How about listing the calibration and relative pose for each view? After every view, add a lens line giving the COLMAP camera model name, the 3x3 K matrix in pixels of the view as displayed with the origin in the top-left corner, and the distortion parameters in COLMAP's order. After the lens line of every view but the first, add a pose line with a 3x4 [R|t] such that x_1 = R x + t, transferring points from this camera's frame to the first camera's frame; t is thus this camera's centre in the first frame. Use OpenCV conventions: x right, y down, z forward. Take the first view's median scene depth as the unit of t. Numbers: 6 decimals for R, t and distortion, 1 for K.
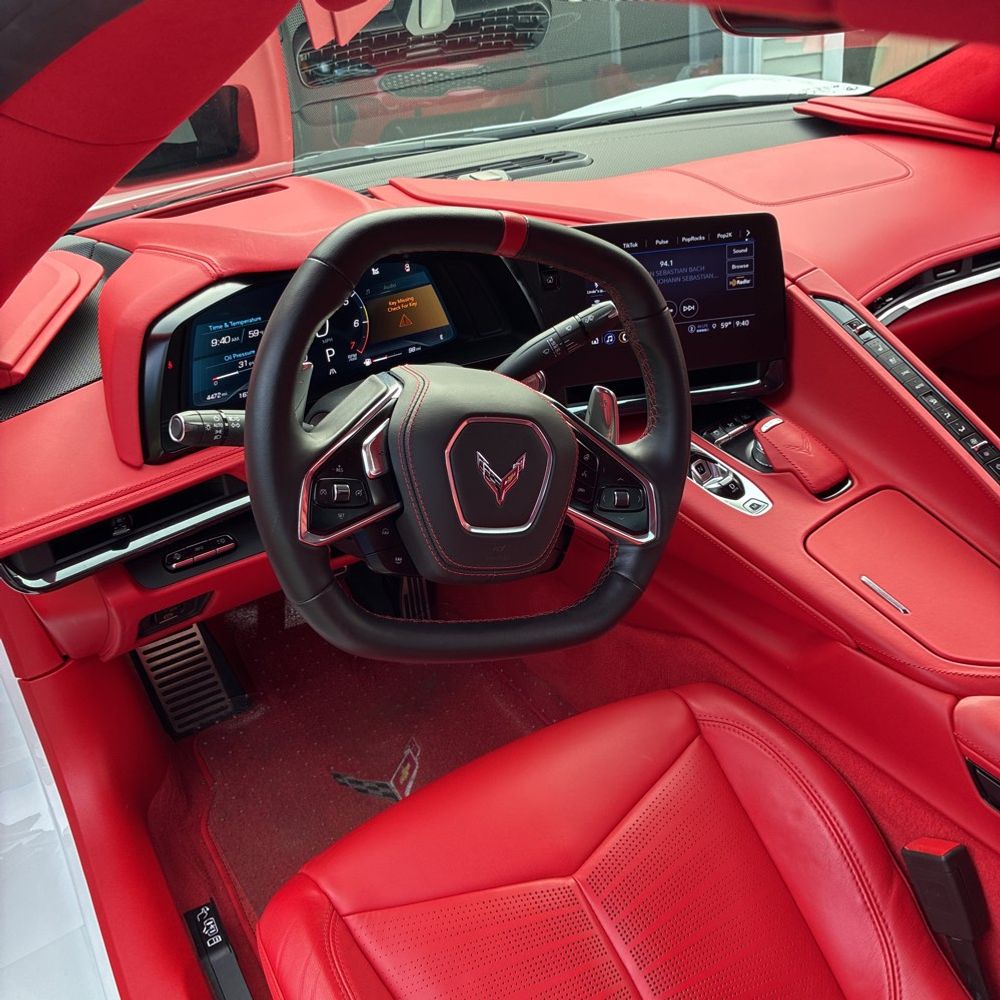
lens RADIAL K [[1012.4, 0, 495.8], [0, 1012.4, 499.3], [0, 0, 1]] dist [0.021643, 0.000000]
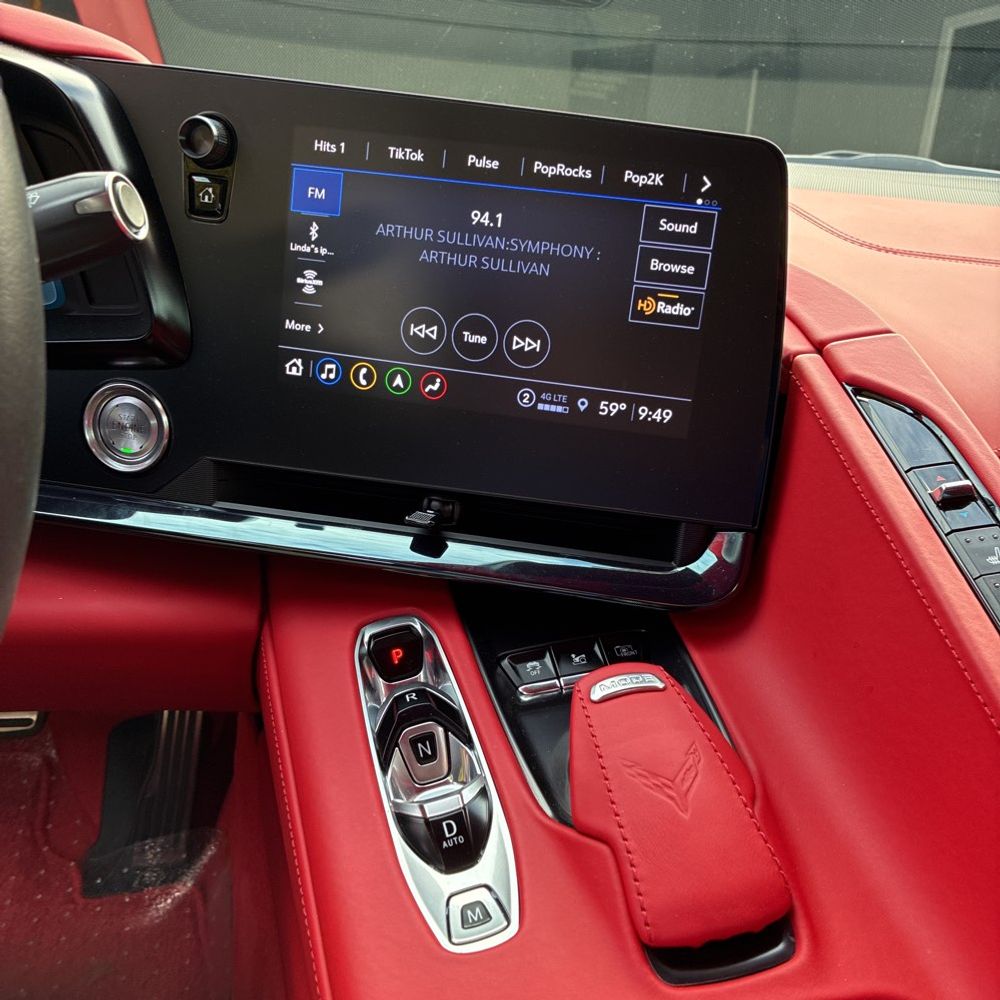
lens RADIAL K [[1012.4, 0, 501.6], [0, 1012.4, 499.0], [0, 0, 1]] dist [0.021643, 0.000000]
pose [[0.932042, 0.252917, -0.259480, 0.301920], [-0.295150, 0.945321, -0.138759, -0.072879], [0.210198, 0.205915, 0.955728, 0.632523]]
